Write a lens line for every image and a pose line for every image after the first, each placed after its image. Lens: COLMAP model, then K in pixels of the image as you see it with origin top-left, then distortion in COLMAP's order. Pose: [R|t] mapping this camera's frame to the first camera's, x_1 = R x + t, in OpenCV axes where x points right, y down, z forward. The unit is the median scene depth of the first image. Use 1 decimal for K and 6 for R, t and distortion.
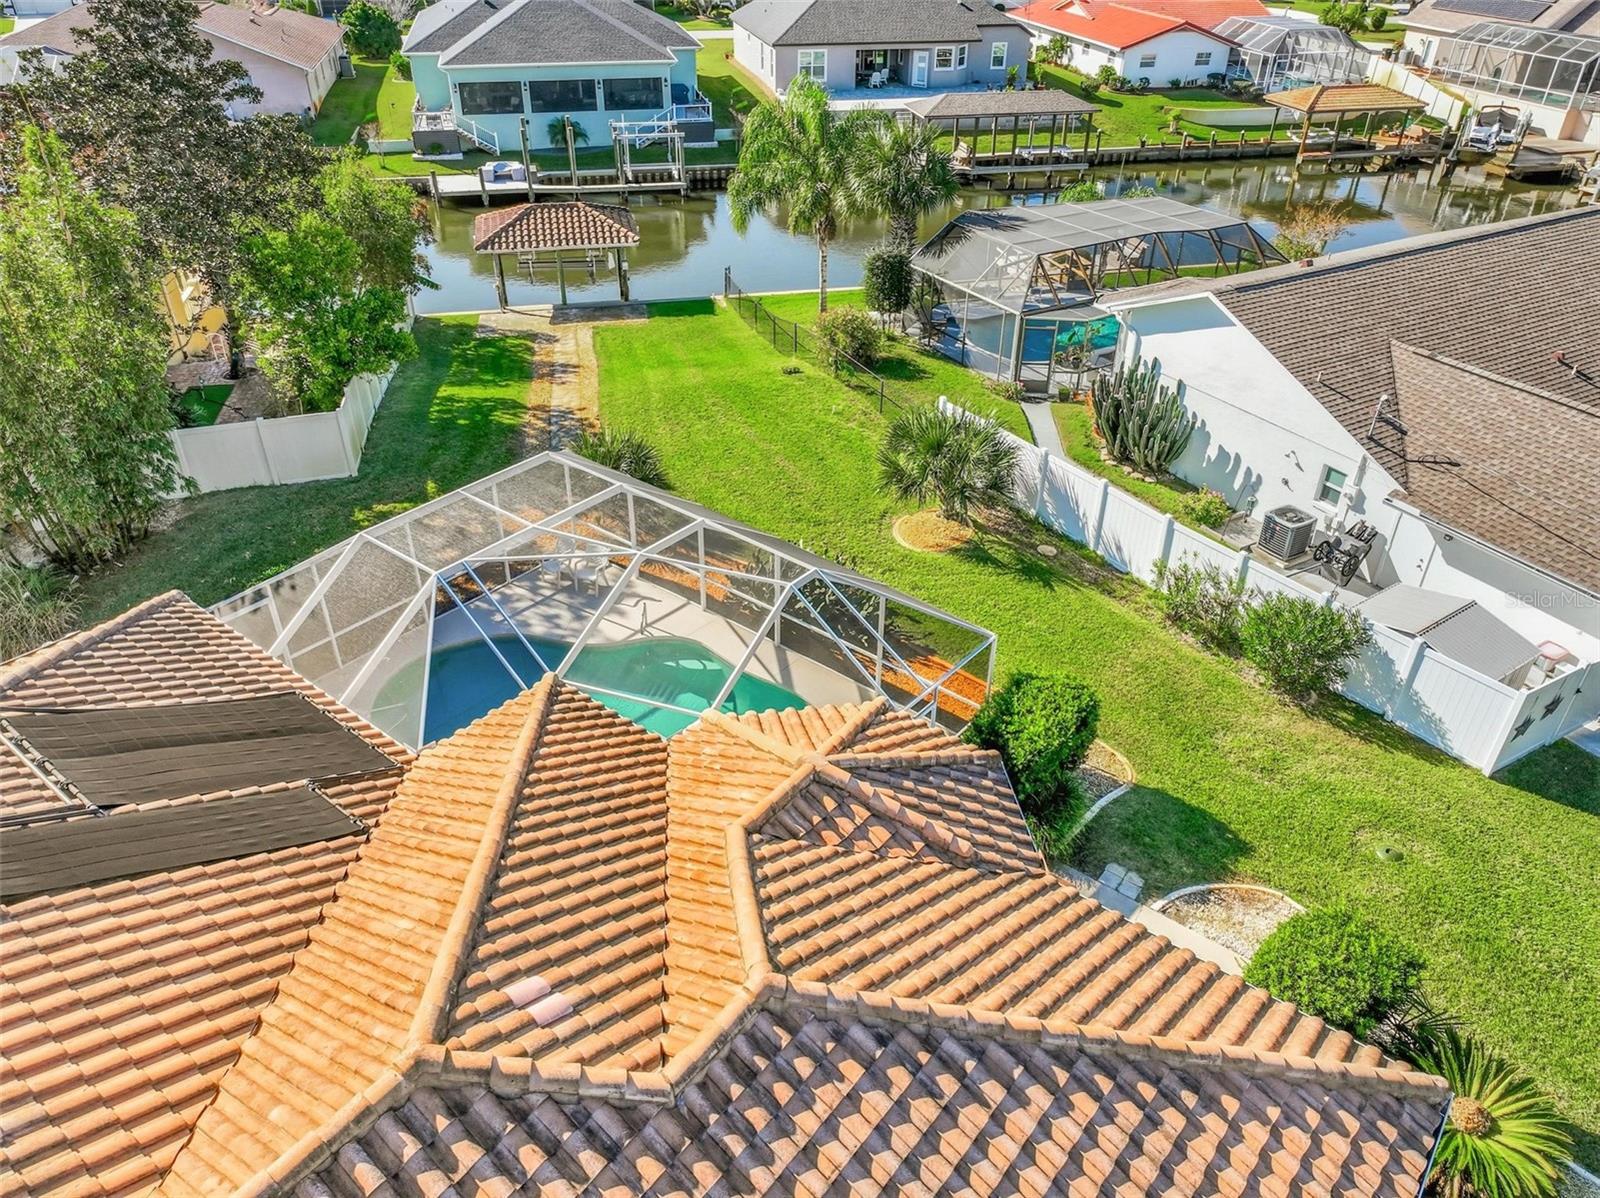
lens RADIAL K [[1130.1, 0, 795.5], [0, 1130.1, 610.5], [0, 0, 1]] dist [0.007498, 0.008438]
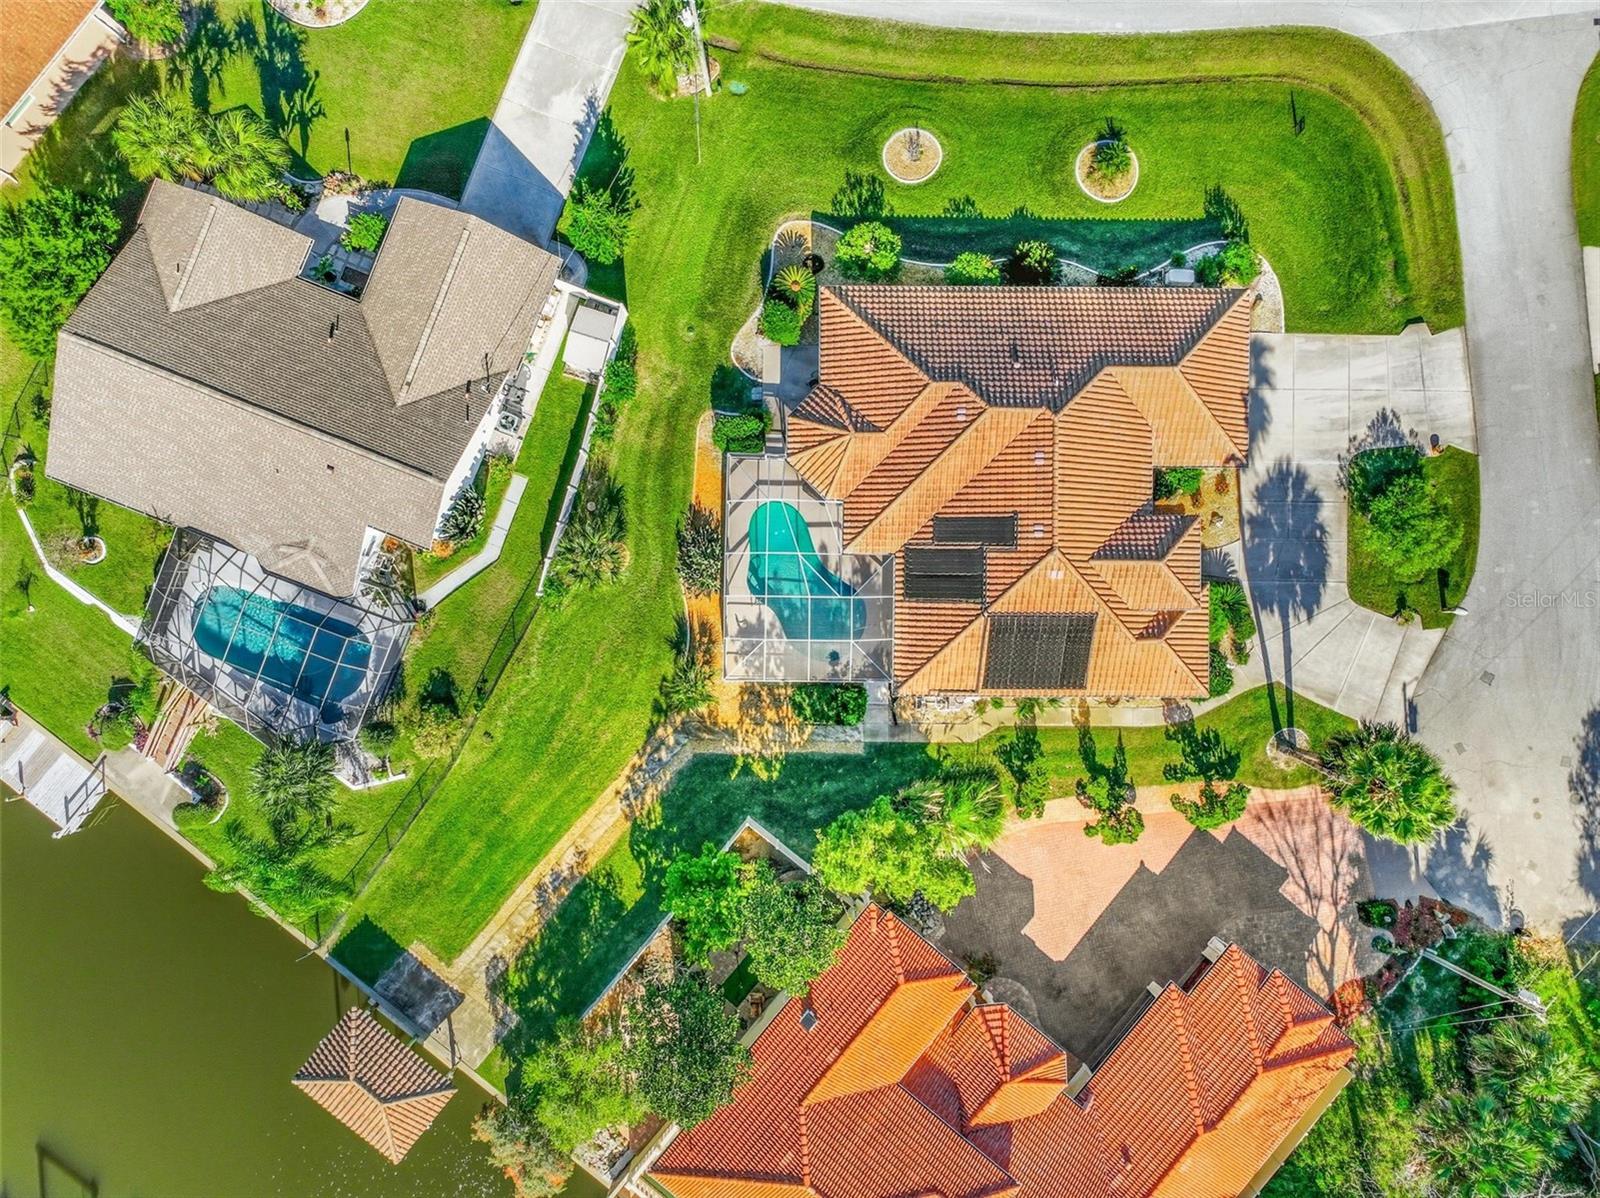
lens RADIAL K [[1130.1, 0, 800.5], [0, 1130.1, 592.3], [0, 0, 1]] dist [0.007498, 0.008438]
pose [[-0.618548, -0.785729, -0.005340, -0.080801], [0.428367, -0.342905, 0.836013, -0.997546], [-0.658711, 0.514826, 0.548684, -0.203402]]
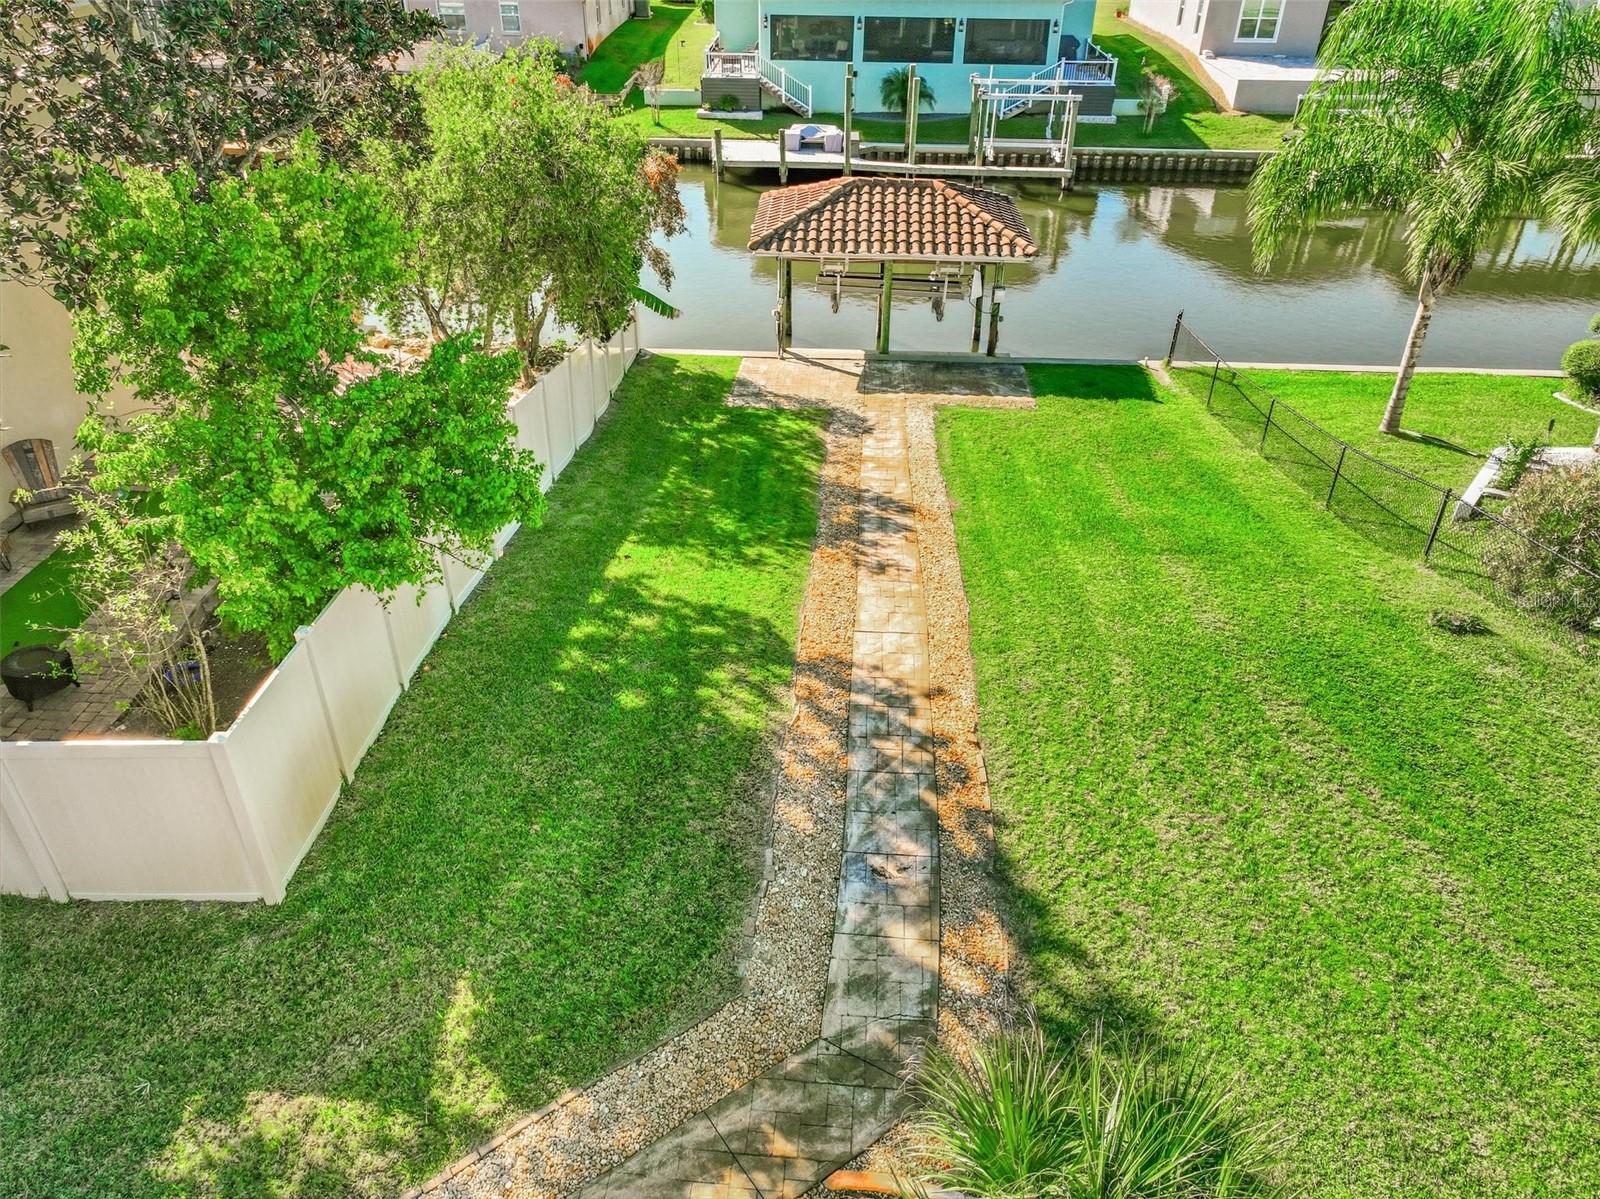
lens RADIAL K [[1130.1, 0, 794.4], [0, 1130.1, 608.3], [0, 0, 1]] dist [0.007498, 0.008438]
pose [[0.967597, 0.143985, -0.207424, -0.114113], [-0.144541, 0.989419, 0.012552, -0.146926], [0.207037, 0.017836, 0.978171, 0.440934]]
